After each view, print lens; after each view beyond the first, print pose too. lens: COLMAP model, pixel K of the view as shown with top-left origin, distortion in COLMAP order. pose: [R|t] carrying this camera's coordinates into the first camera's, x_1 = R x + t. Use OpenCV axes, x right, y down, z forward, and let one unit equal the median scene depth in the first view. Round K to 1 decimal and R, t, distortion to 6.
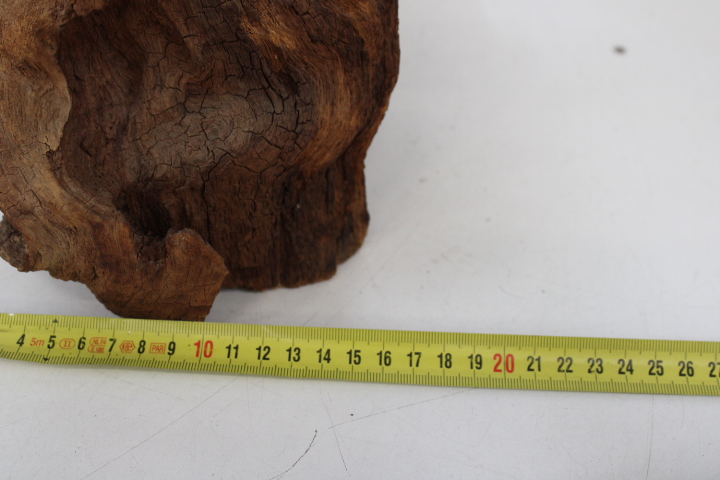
lens RADIAL K [[1008.5, 0, 360.0], [0, 1008.5, 240.0], [0, 0, 1]] dist [-0.050789, 0.078274]
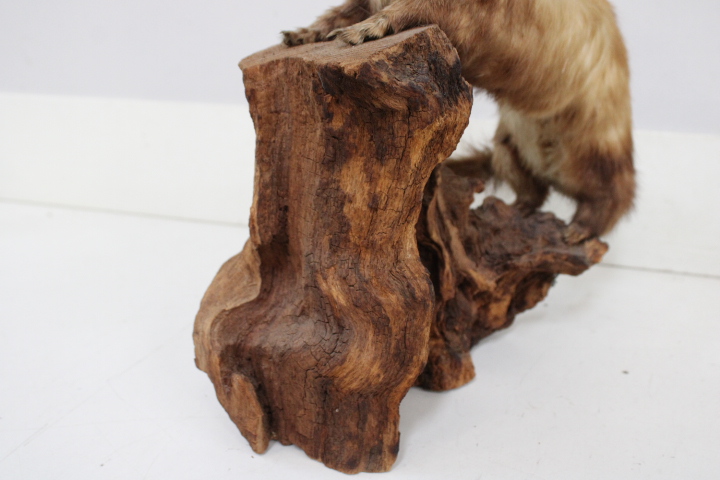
lens RADIAL K [[832.9, 0, 360.0], [0, 832.9, 240.0], [0, 0, 1]] dist [-0.048159, 0.013931]
pose [[0.634923, 0.250453, -0.730853, 0.878955], [-0.498813, 0.855288, -0.140245, -0.102976], [0.589965, 0.453603, 0.667971, 0.077856]]
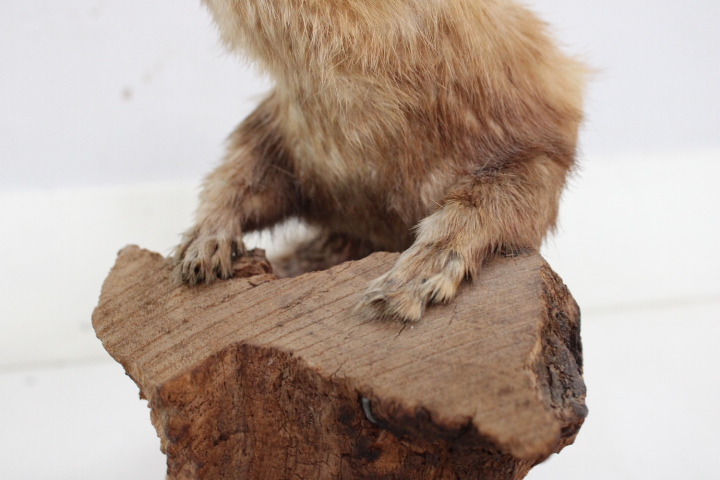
lens RADIAL K [[832.9, 0, 360.0], [0, 832.9, 240.0], [0, 0, 1]] dist [-0.048159, 0.013931]
pose [[0.940280, 0.154789, -0.303173, 0.060418], [-0.227861, 0.947871, -0.222755, -0.422889], [0.252889, 0.278533, 0.926535, 0.157305]]
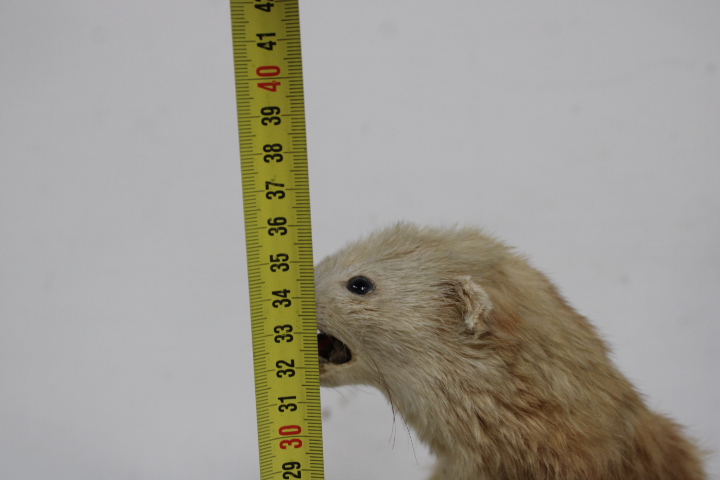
lens RADIAL K [[1008.5, 0, 360.0], [0, 1008.5, 240.0], [0, 0, 1]] dist [-0.050789, 0.078274]
pose [[0.992841, -0.028572, -0.115976, -0.258291], [-0.037576, 0.846959, -0.530329, -0.367237], [0.113379, 0.530890, 0.839822, -0.282010]]
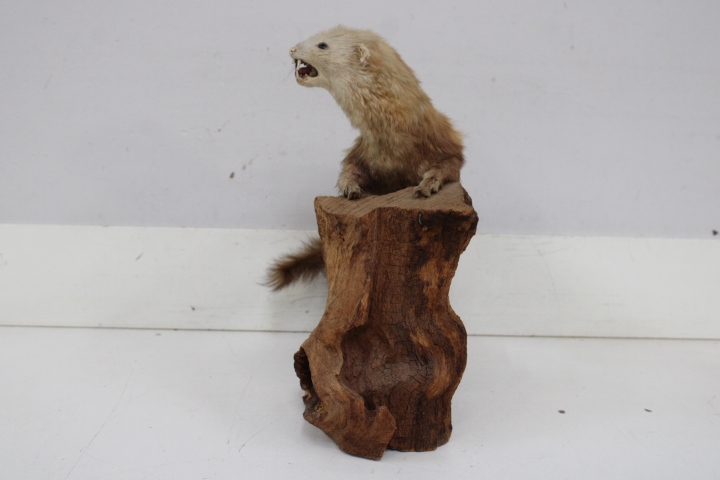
lens RADIAL K [[1000.4, 0, 360.0], [0, 1000.4, 240.0], [0, 0, 1]] dist [-0.038635, 0.059668]
pose [[0.993621, 0.047190, -0.102423, 0.016222], [-0.088154, 0.891443, -0.444476, 0.758509], [0.070329, 0.450670, 0.889916, -1.524740]]
